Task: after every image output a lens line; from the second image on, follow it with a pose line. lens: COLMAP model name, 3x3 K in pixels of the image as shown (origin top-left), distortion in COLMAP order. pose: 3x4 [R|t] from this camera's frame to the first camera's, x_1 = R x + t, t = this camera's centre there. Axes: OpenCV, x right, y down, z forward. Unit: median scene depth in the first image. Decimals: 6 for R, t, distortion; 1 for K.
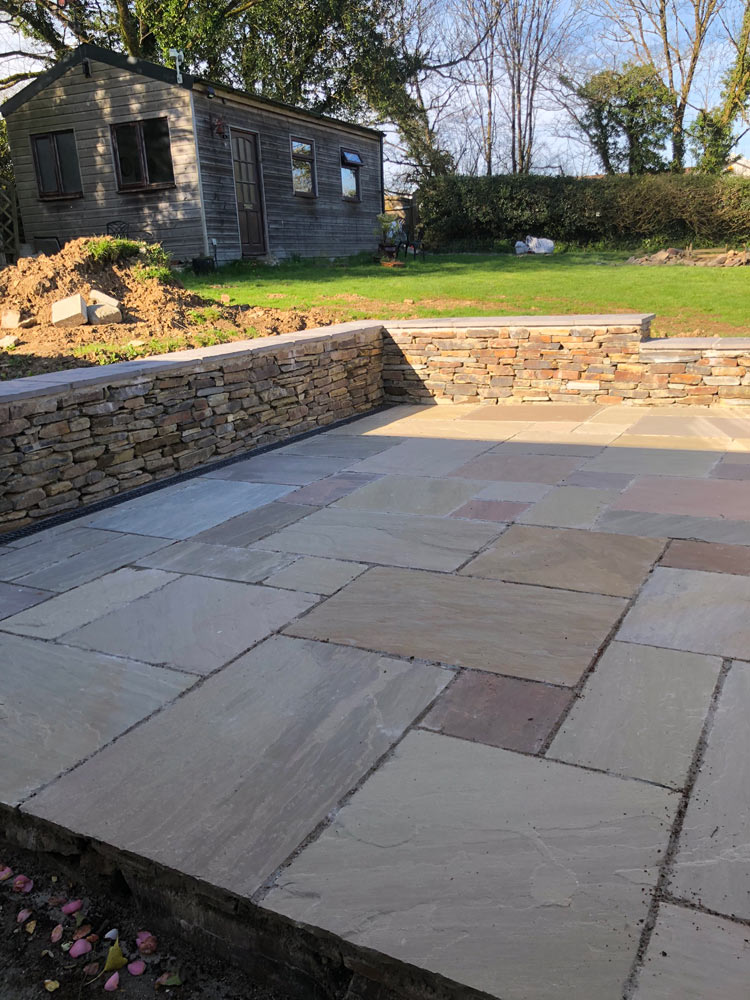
lens RADIAL K [[781.0, 0, 375.0], [0, 781.0, 500.0], [0, 0, 1]] dist [-0.009134, -0.004523]
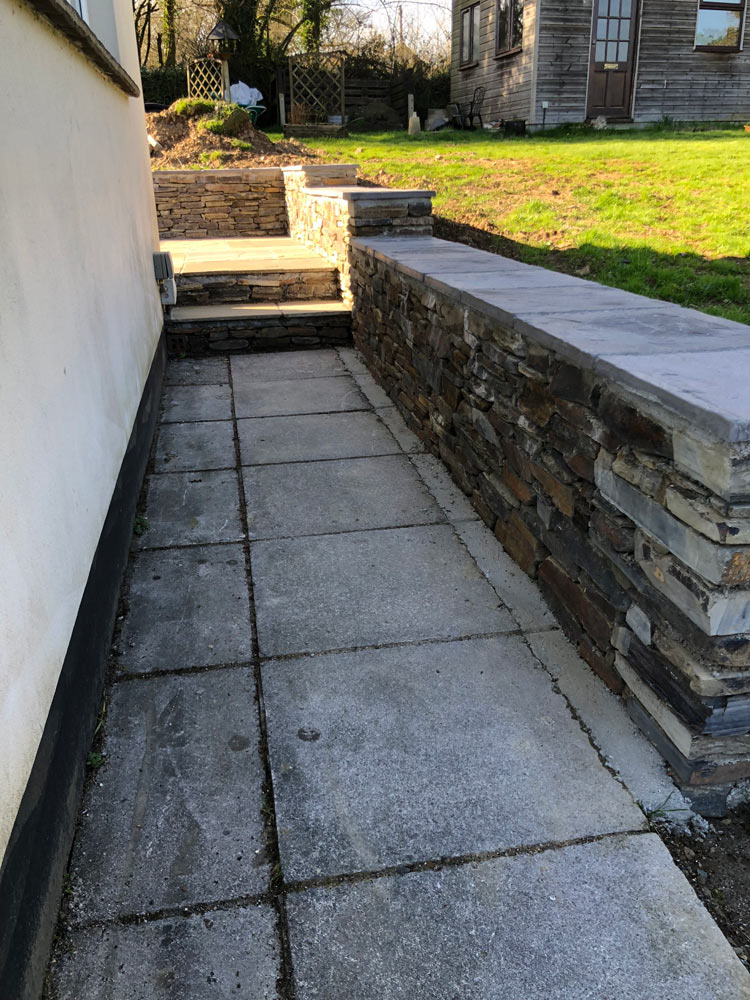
lens RADIAL K [[781.0, 0, 375.0], [0, 781.0, 500.0], [0, 0, 1]] dist [-0.009134, -0.004523]
pose [[0.646487, 0.327726, -0.688948, 0.539023], [-0.228671, 0.944756, 0.234833, -0.023603], [0.727849, 0.005726, 0.685714, 0.122733]]
